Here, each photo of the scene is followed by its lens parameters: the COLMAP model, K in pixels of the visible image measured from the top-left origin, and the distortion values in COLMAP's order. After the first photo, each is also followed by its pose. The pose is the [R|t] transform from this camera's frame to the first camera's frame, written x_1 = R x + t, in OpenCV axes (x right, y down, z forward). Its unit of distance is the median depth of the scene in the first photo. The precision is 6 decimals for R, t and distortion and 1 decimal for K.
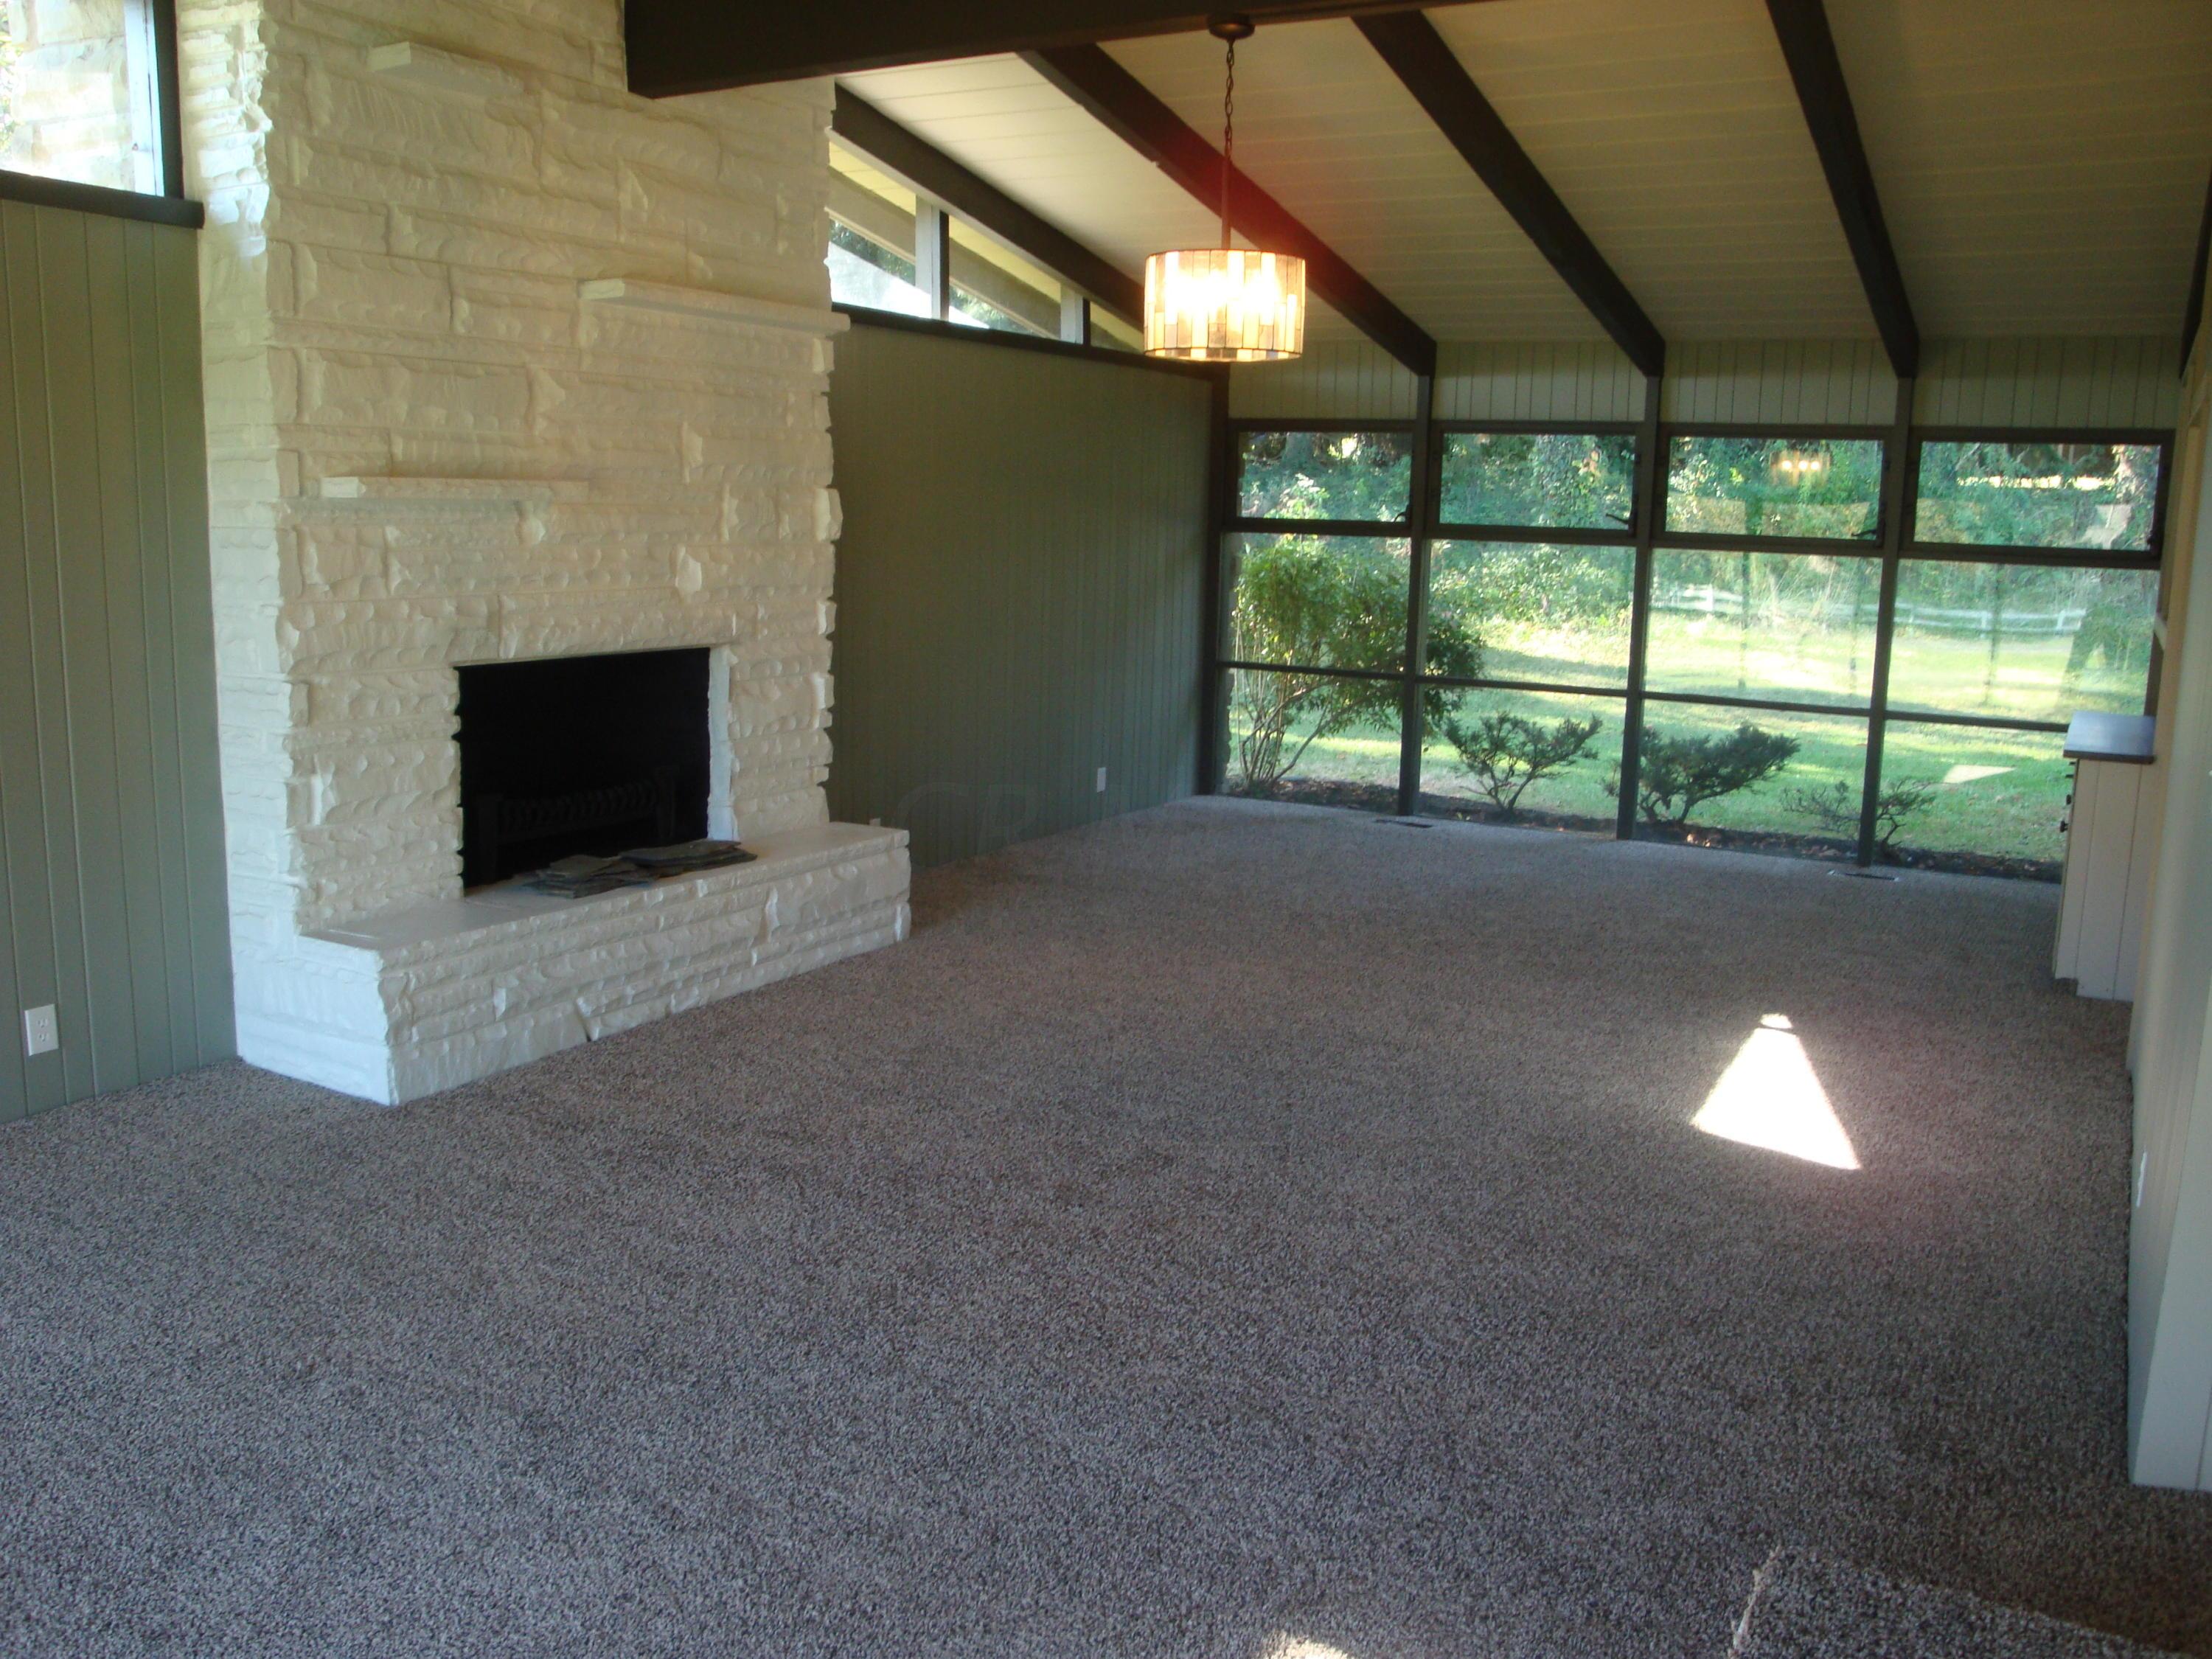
lens RADIAL K [[1841.4, 0, 1106.0], [0, 1841.4, 829.5], [0, 0, 1]] dist [-0.169585, 0.148338]
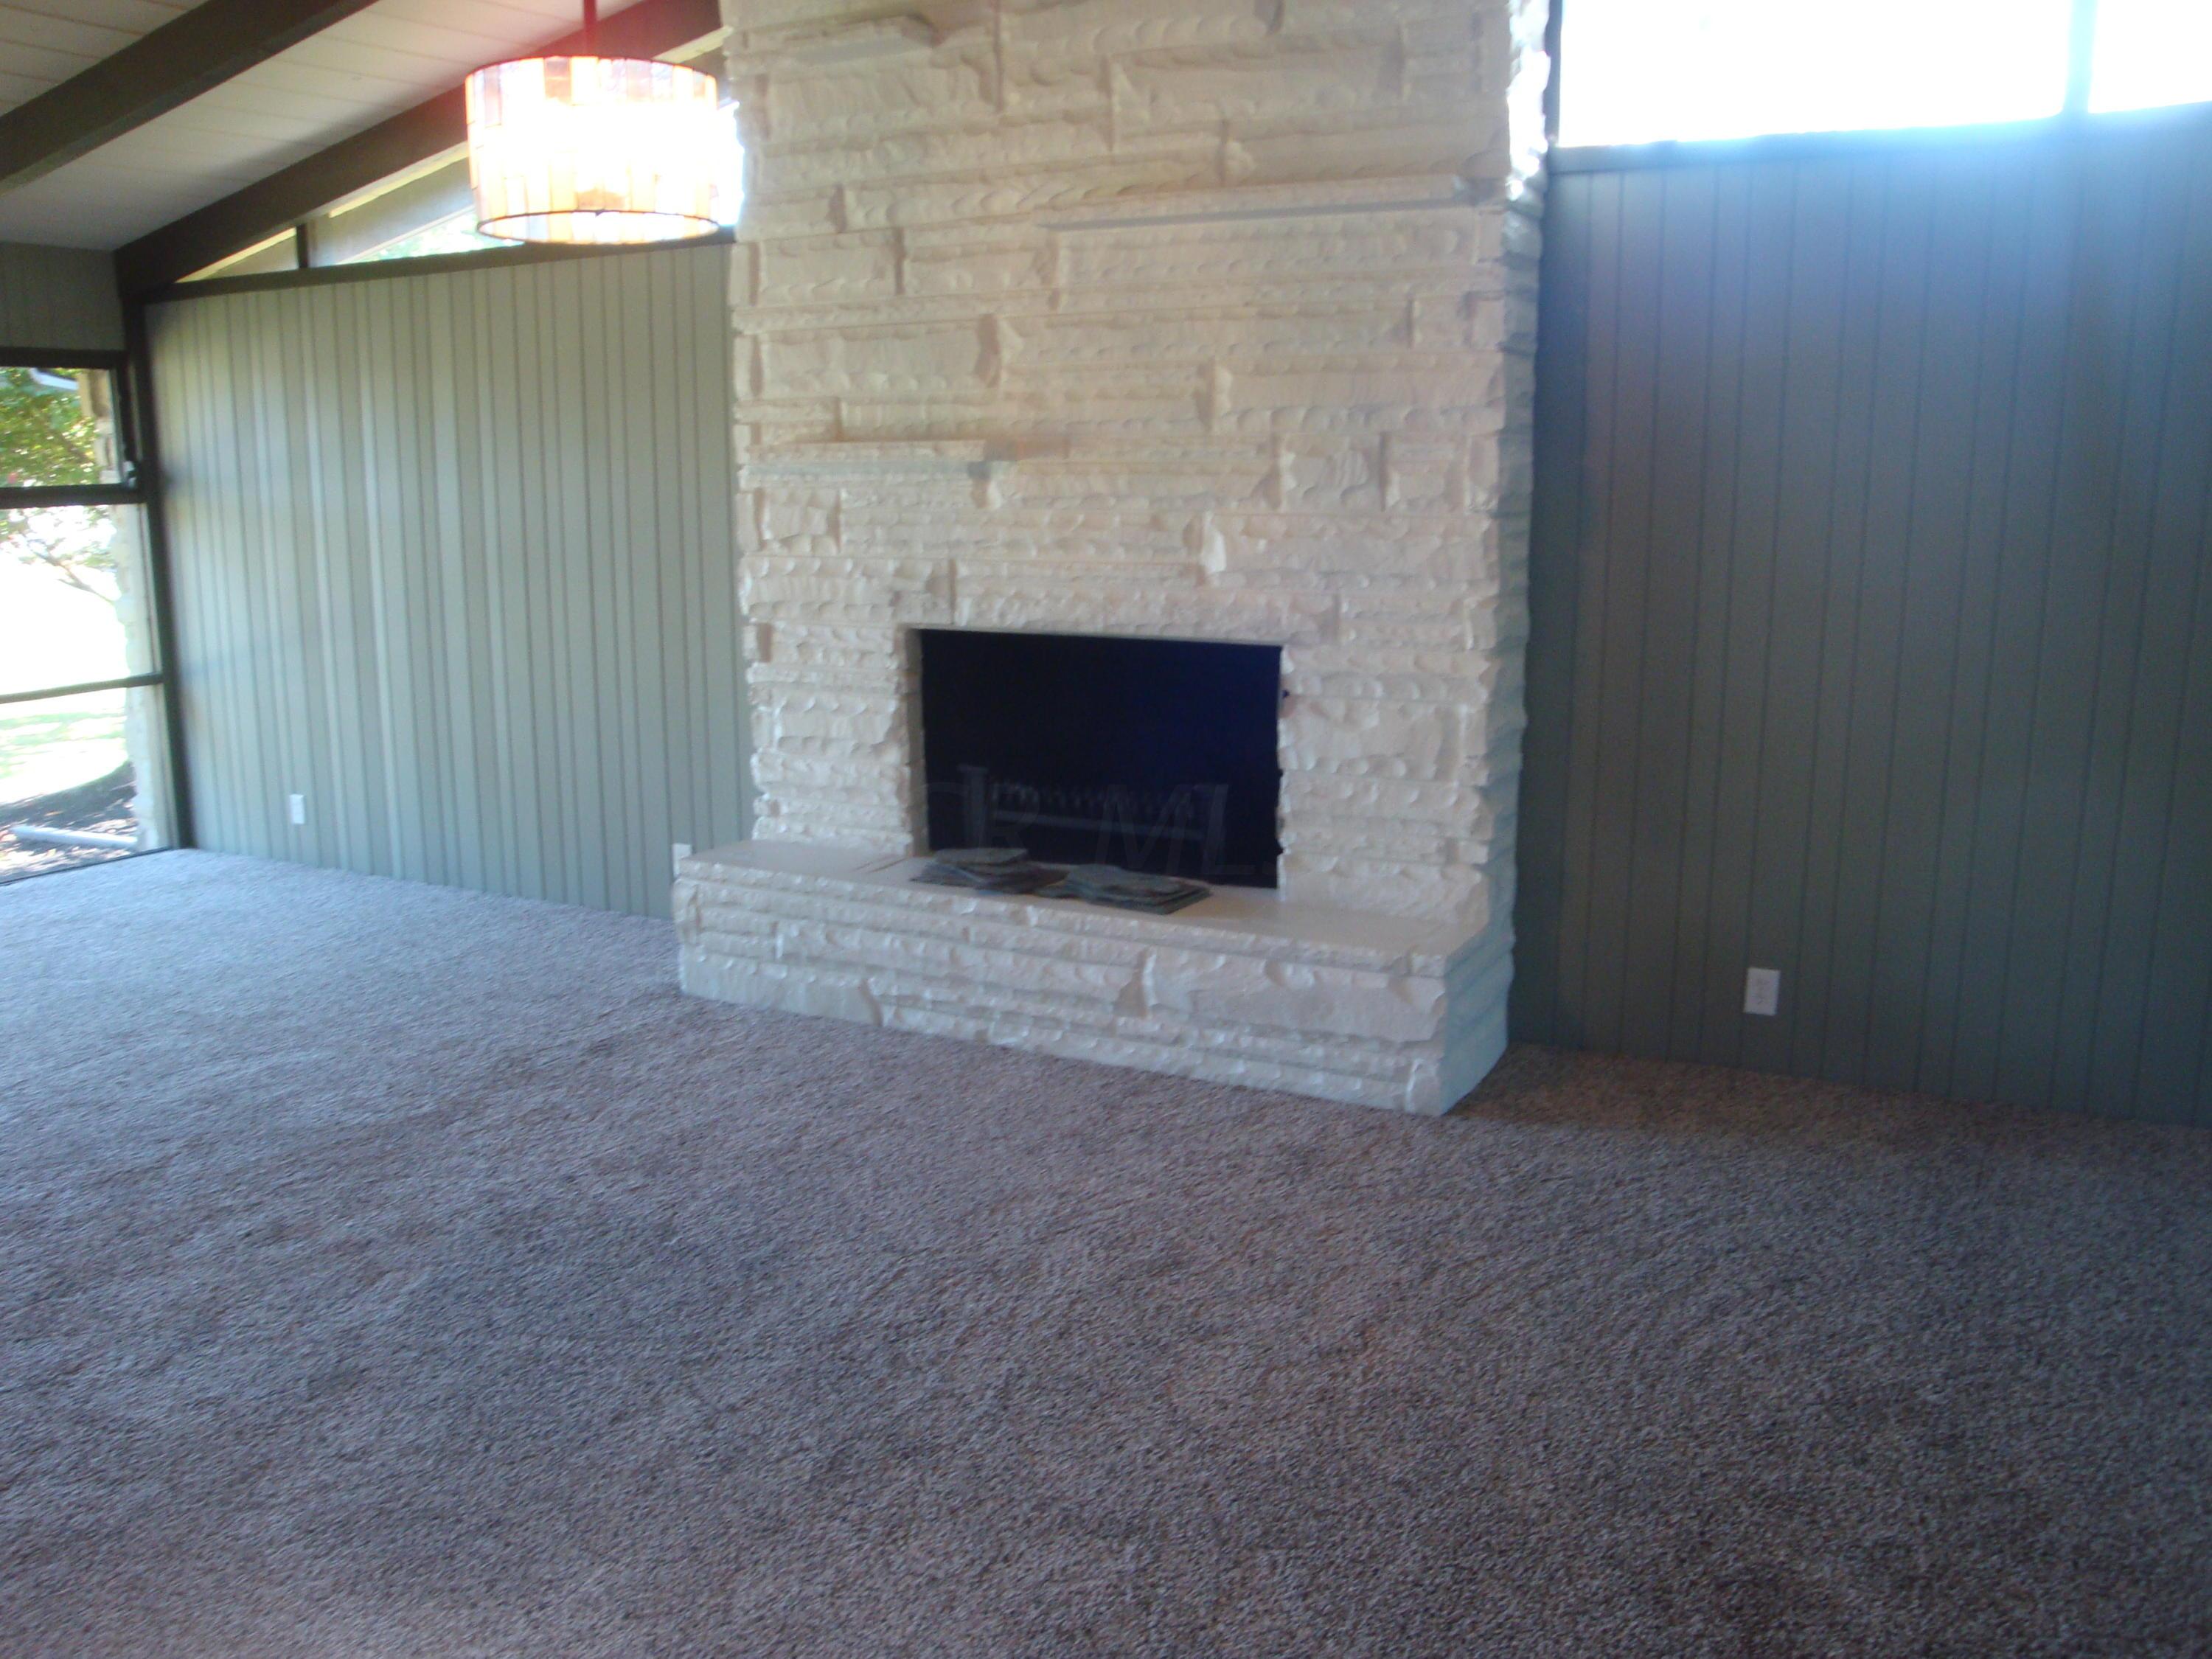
lens RADIAL K [[1841.4, 0, 1106.0], [0, 1841.4, 829.5], [0, 0, 1]] dist [-0.169585, 0.148338]
pose [[0.027122, 0.179310, -0.983419, 0.633357], [-0.161206, 0.971689, 0.172725, -0.165882], [0.986548, 0.153848, 0.055260, 1.010665]]
